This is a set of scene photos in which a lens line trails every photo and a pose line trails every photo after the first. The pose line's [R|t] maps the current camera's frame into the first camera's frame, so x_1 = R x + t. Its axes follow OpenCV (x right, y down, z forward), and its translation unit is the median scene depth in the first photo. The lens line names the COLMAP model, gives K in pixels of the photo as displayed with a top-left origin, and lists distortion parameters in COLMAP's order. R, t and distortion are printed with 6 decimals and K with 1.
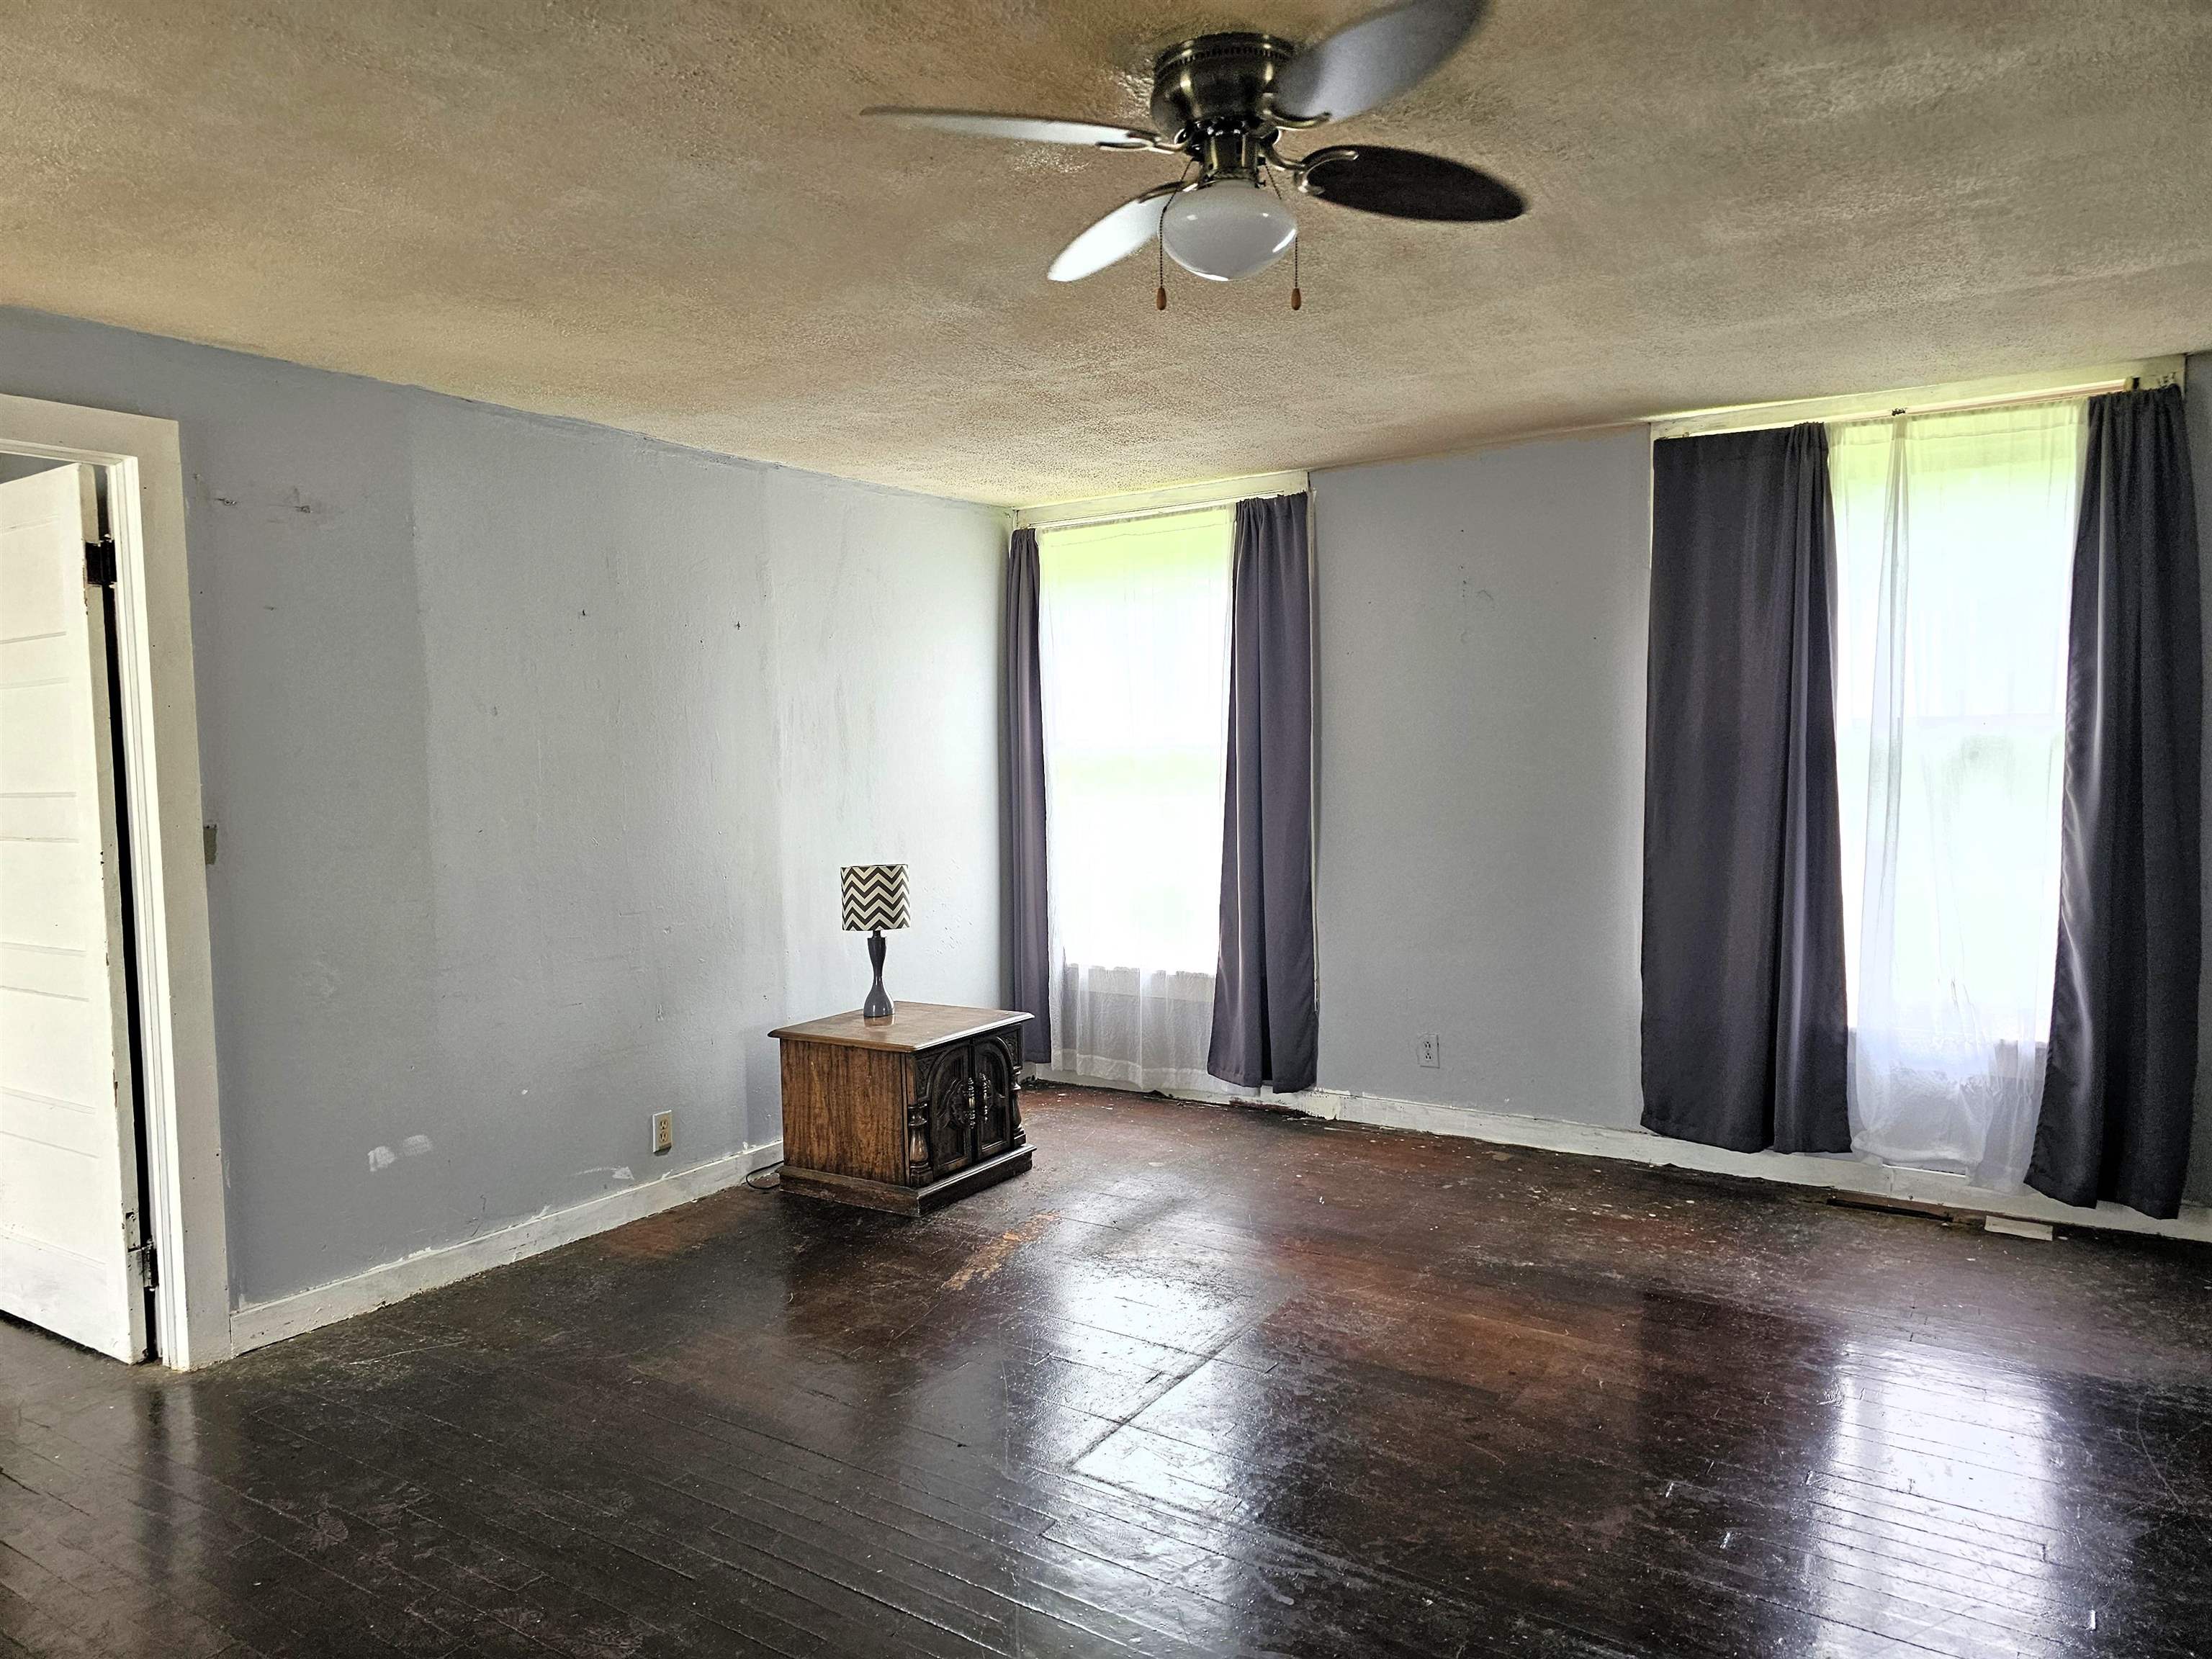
lens RADIAL K [[1476.2, 0, 1095.5], [0, 1476.2, 824.8], [0, 0, 1]] dist [0.060039, -0.047169]
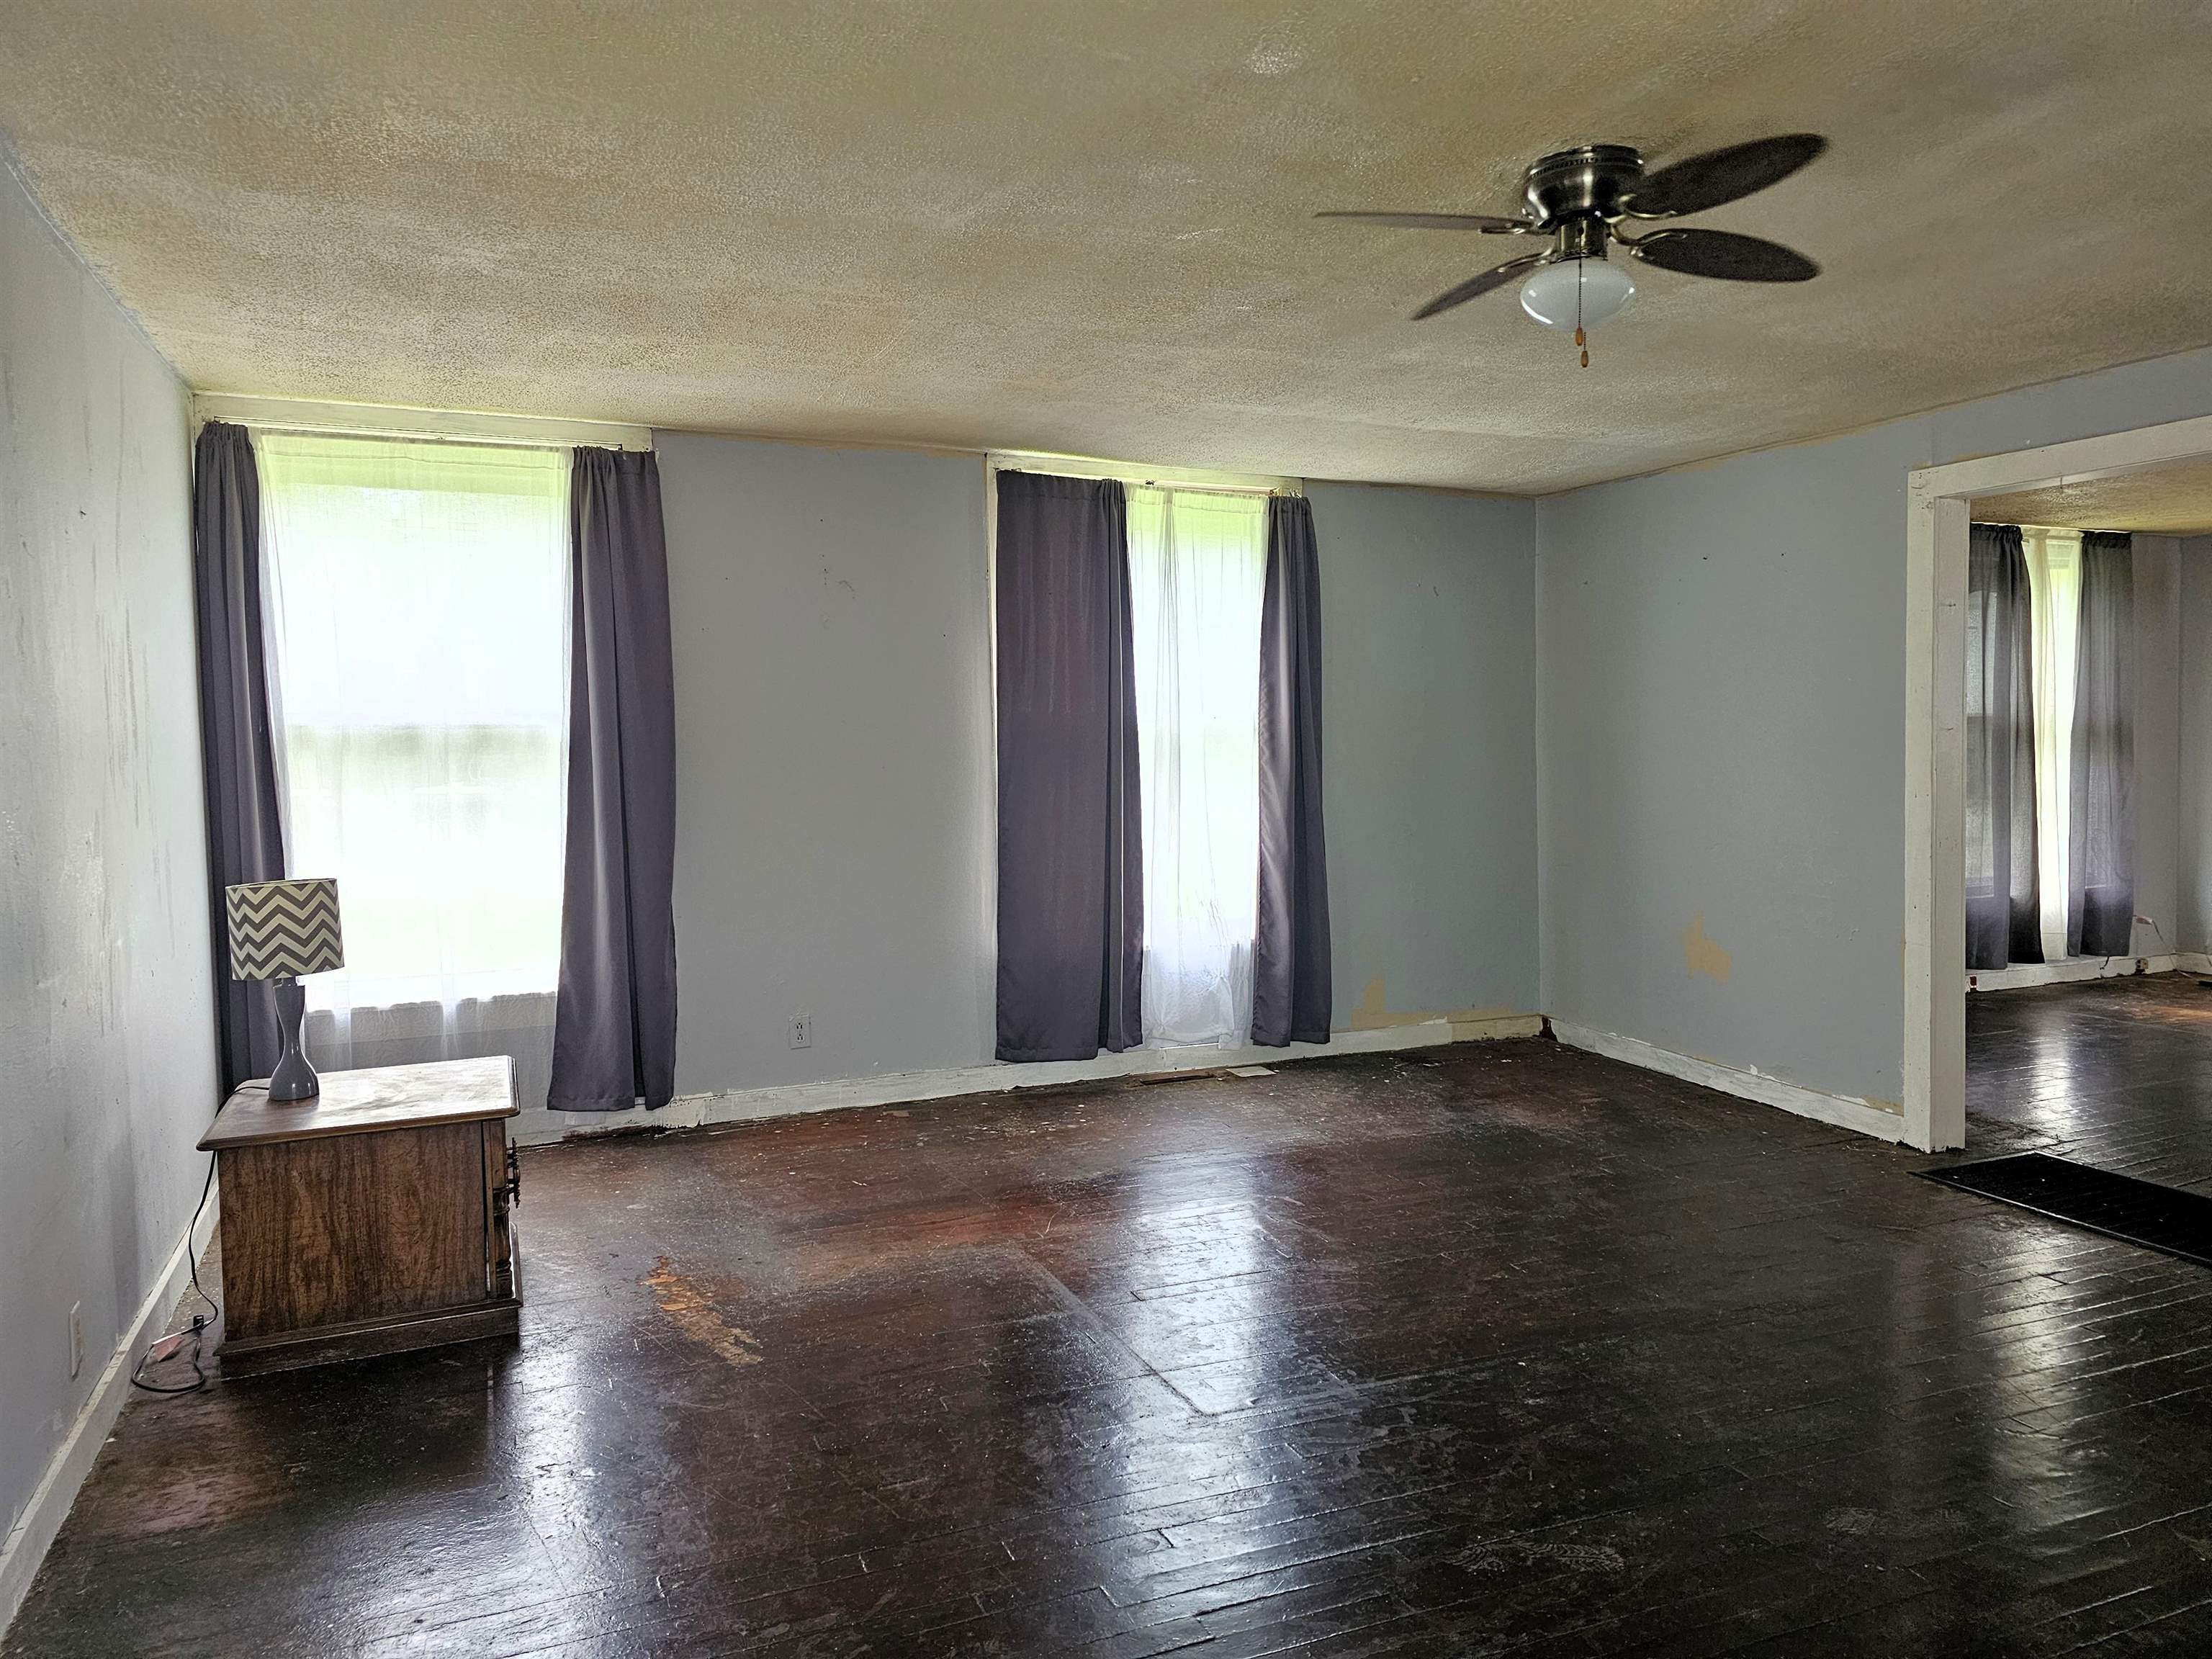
lens RADIAL K [[1476.2, 0, 1107.7], [0, 1476.2, 814.6], [0, 0, 1]] dist [0.060039, -0.047169]
pose [[0.541792, -0.030422, 0.839962, -0.547978], [0.044645, 0.998976, 0.007385, 0.007720], [-0.839326, 0.033499, 0.542596, 0.300253]]
